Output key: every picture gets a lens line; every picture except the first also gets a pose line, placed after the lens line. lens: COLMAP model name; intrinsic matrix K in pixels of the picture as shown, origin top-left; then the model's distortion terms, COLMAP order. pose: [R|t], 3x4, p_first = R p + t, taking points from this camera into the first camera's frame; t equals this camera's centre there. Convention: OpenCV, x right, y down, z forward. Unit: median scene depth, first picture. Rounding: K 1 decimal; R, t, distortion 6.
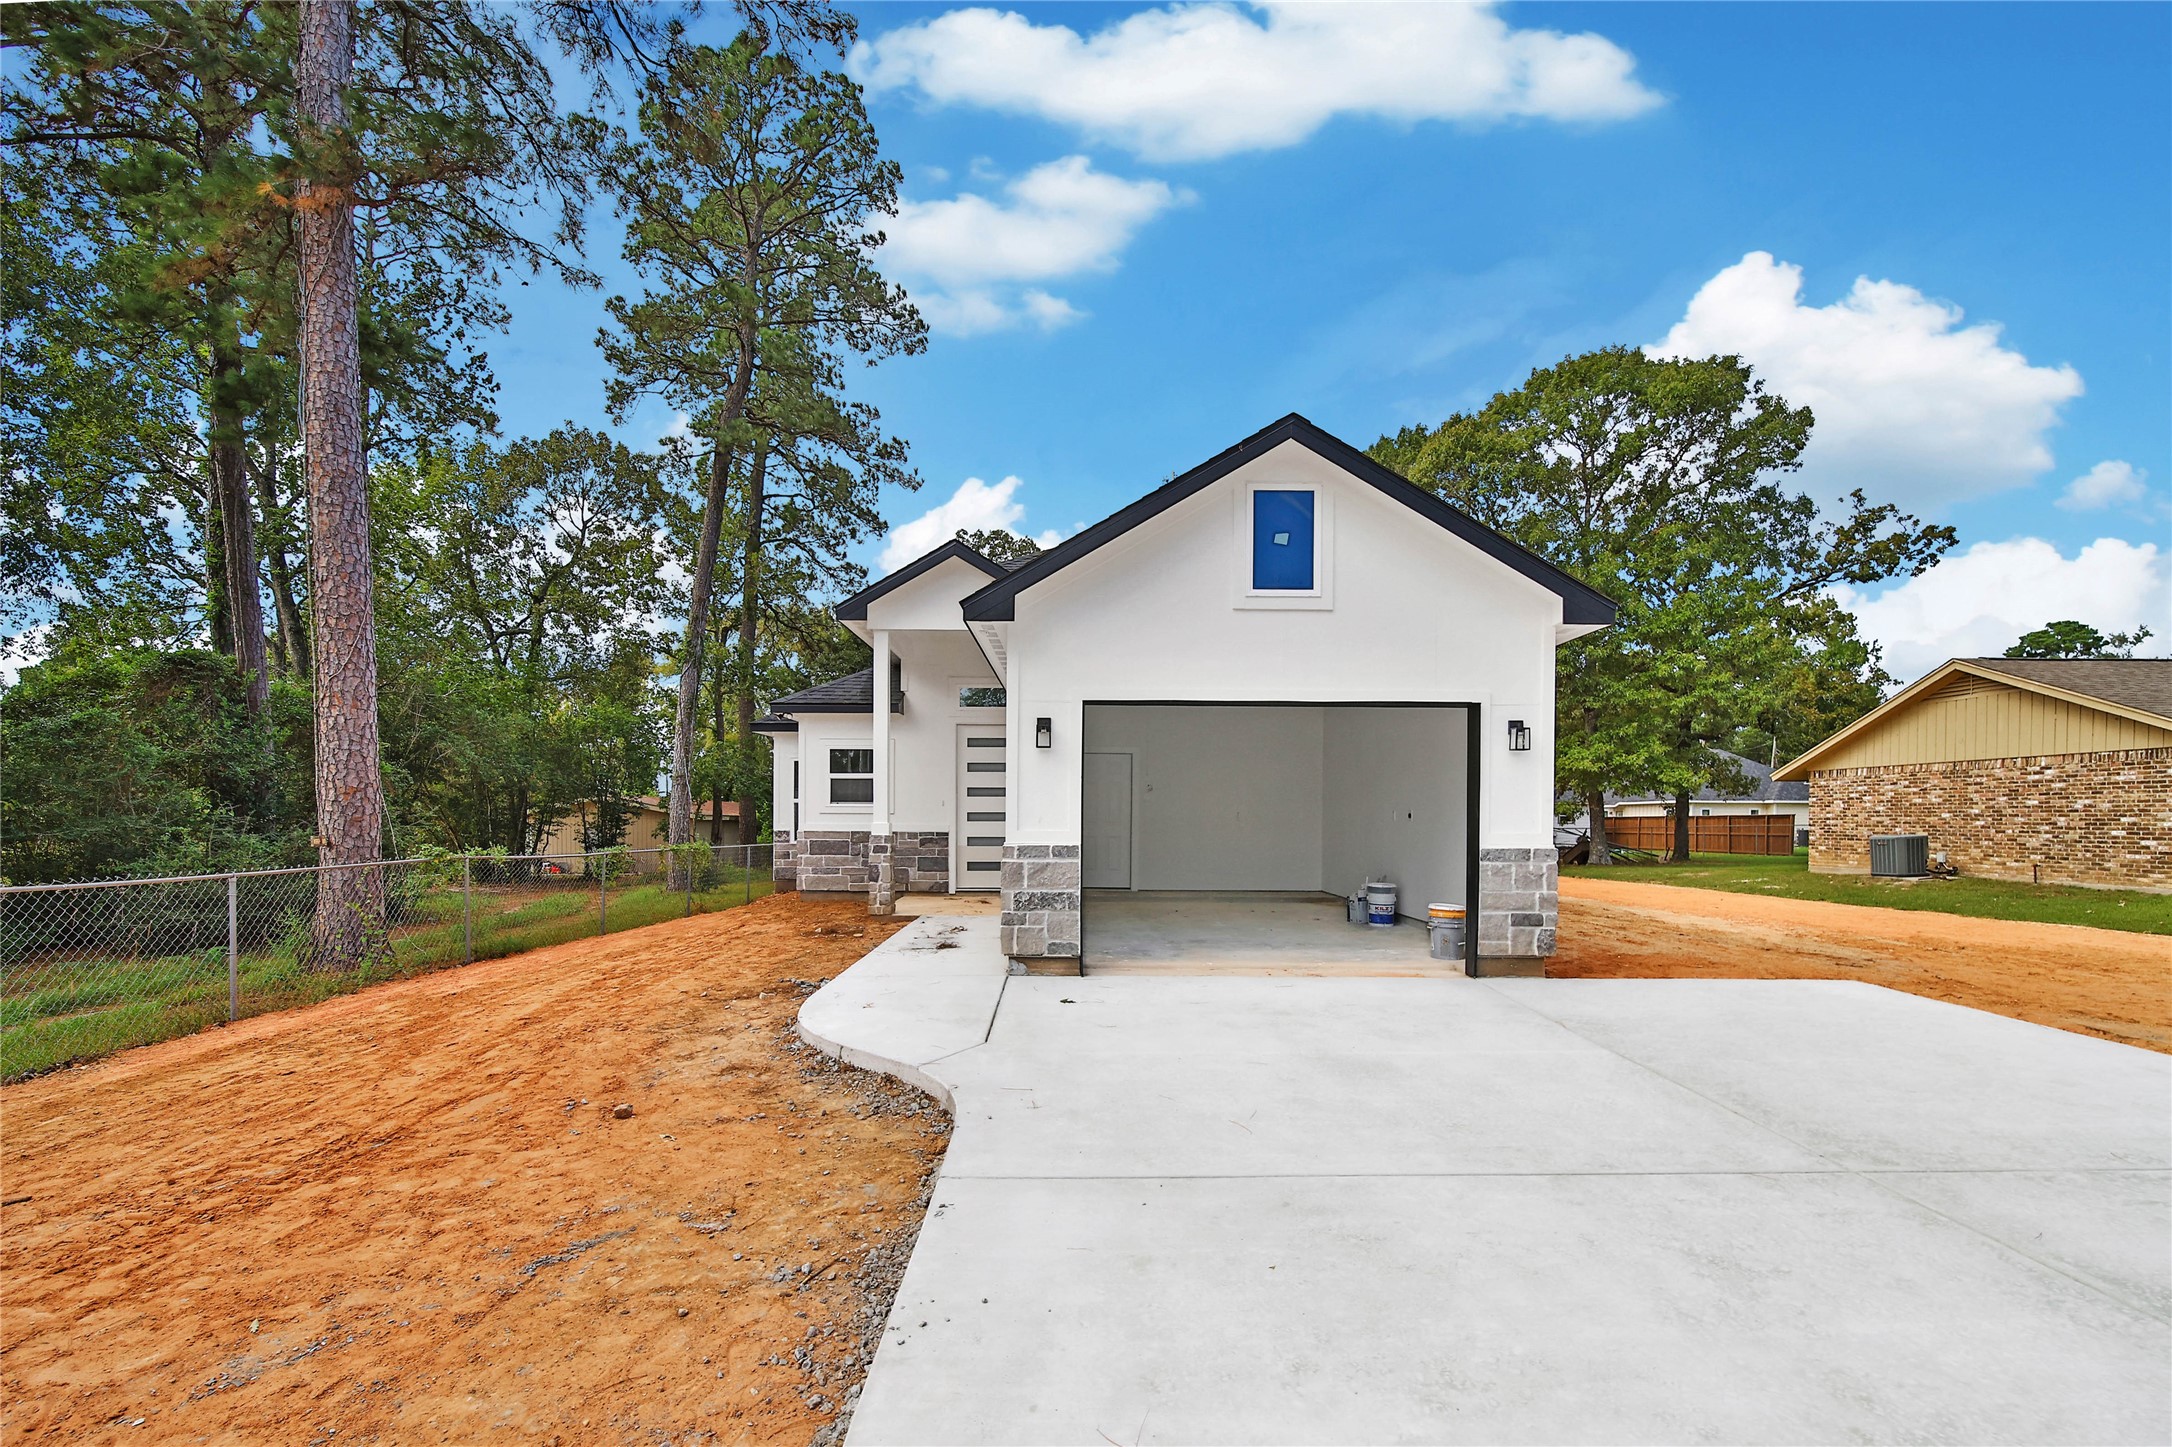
lens RADIAL K [[775.7, 0, 1081.2], [0, 775.7, 735.6], [0, 0, 1]] dist [0.000361, -0.001730]
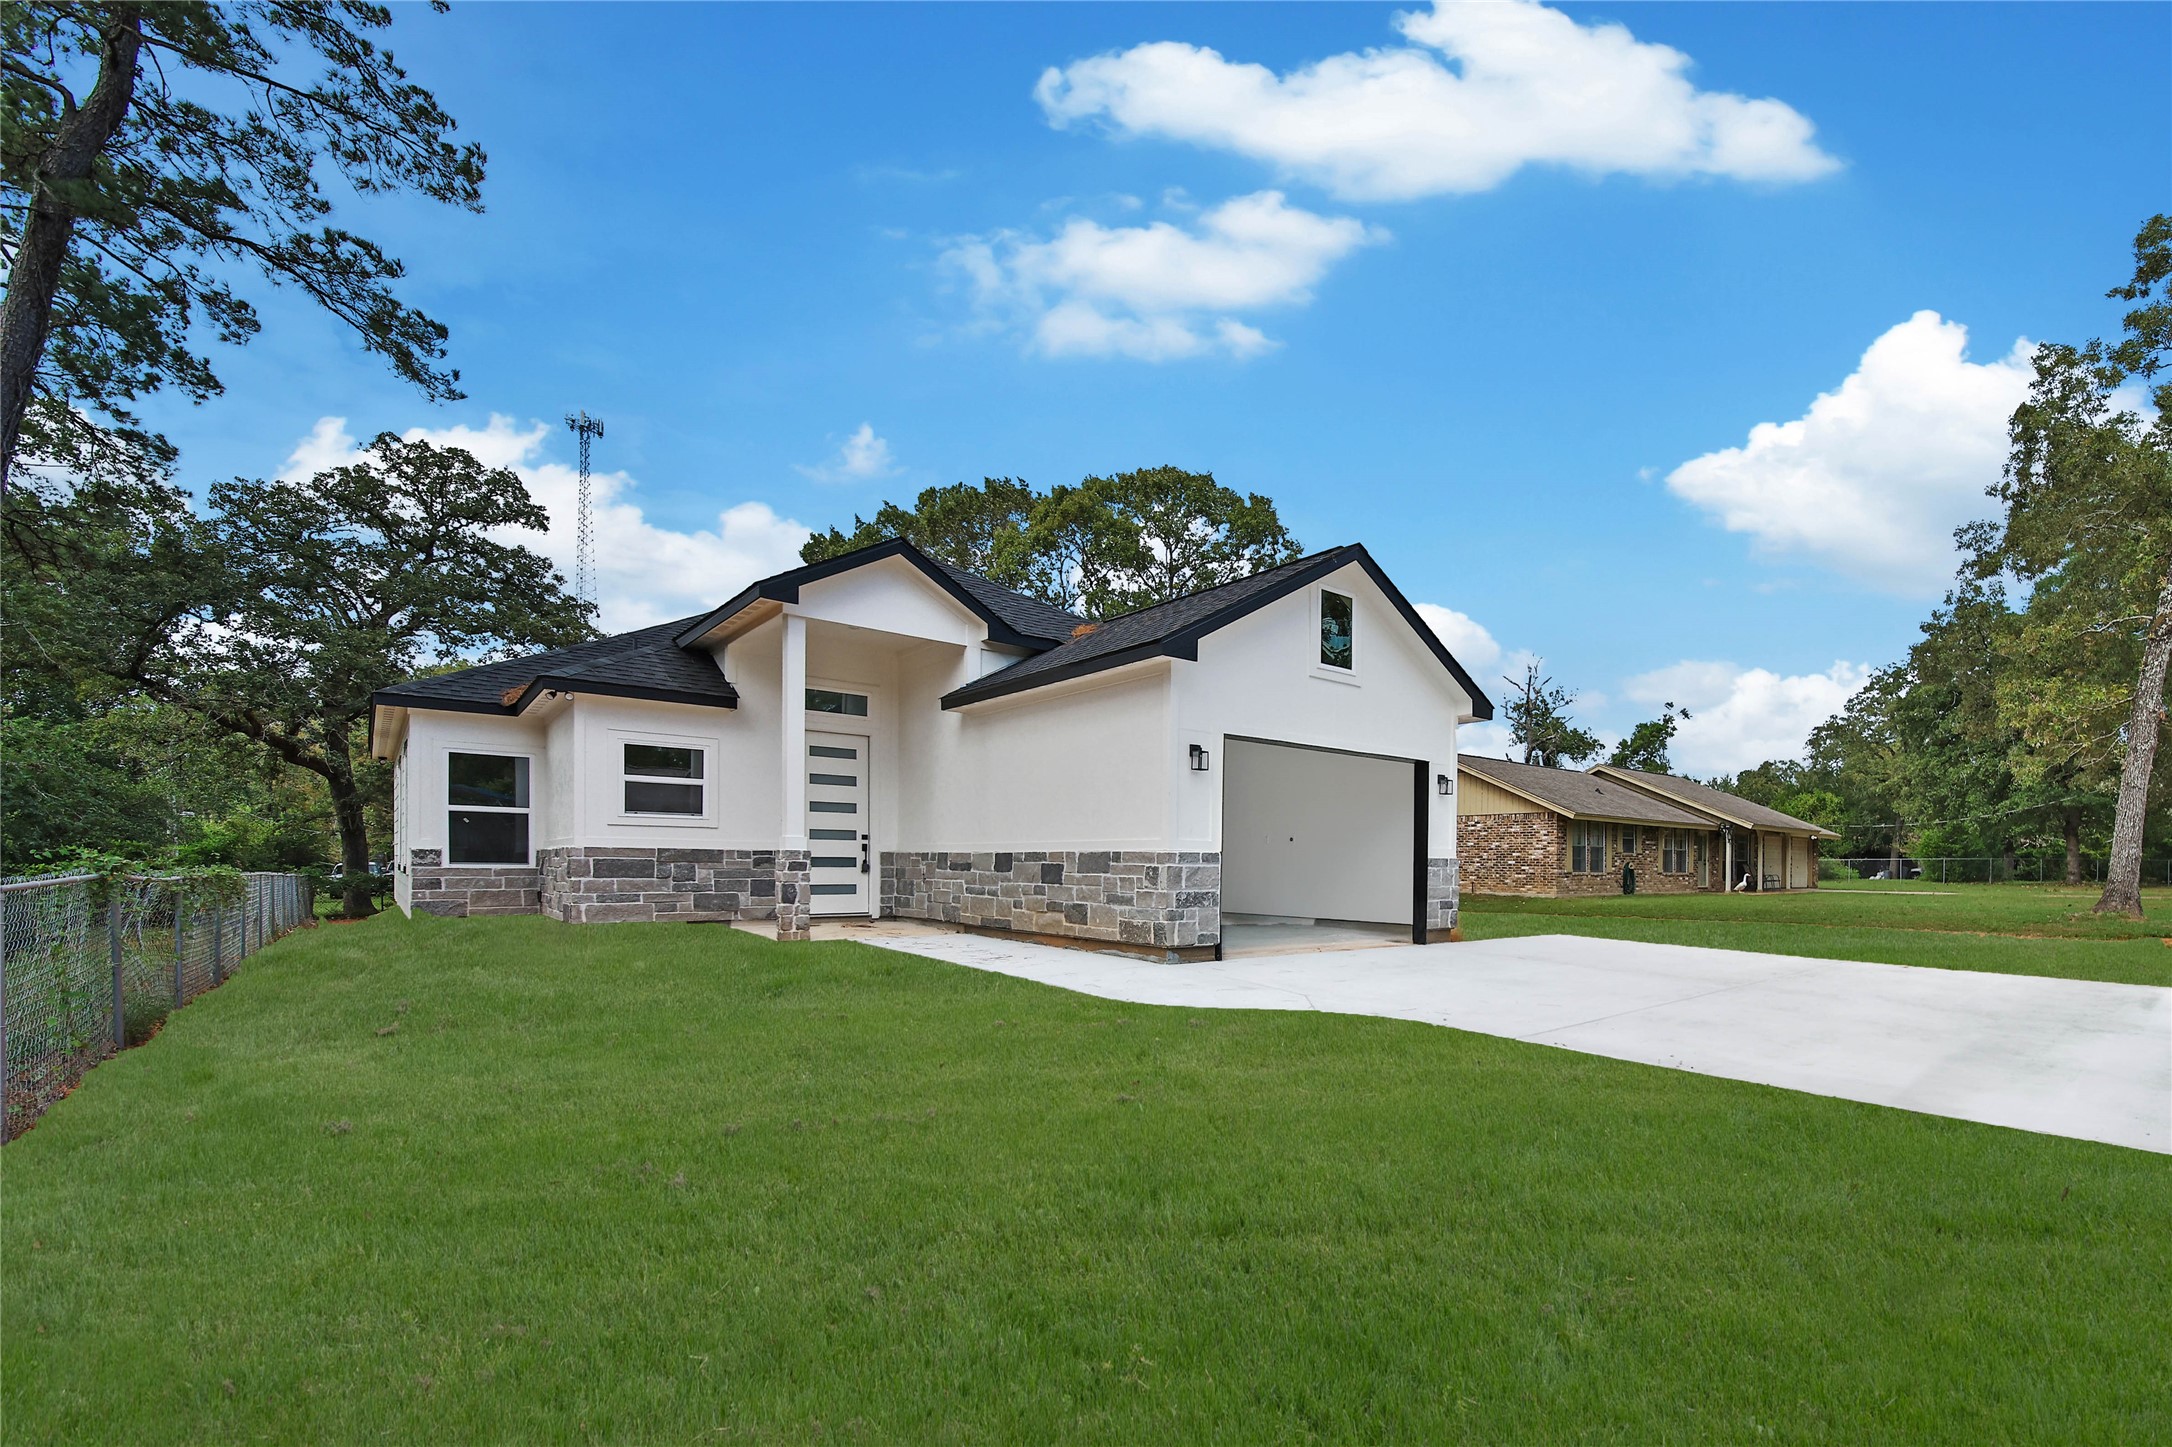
lens RADIAL K [[887.0, 0, 1028.5], [0, 887.0, 730.6], [0, 0, 1]] dist [0.000250, 0.000014]
pose [[0.807630, 0.097091, 0.581642, -0.665174], [-0.074673, 0.995251, -0.062448, 0.037784], [-0.584943, 0.007002, 0.811044, 0.033331]]
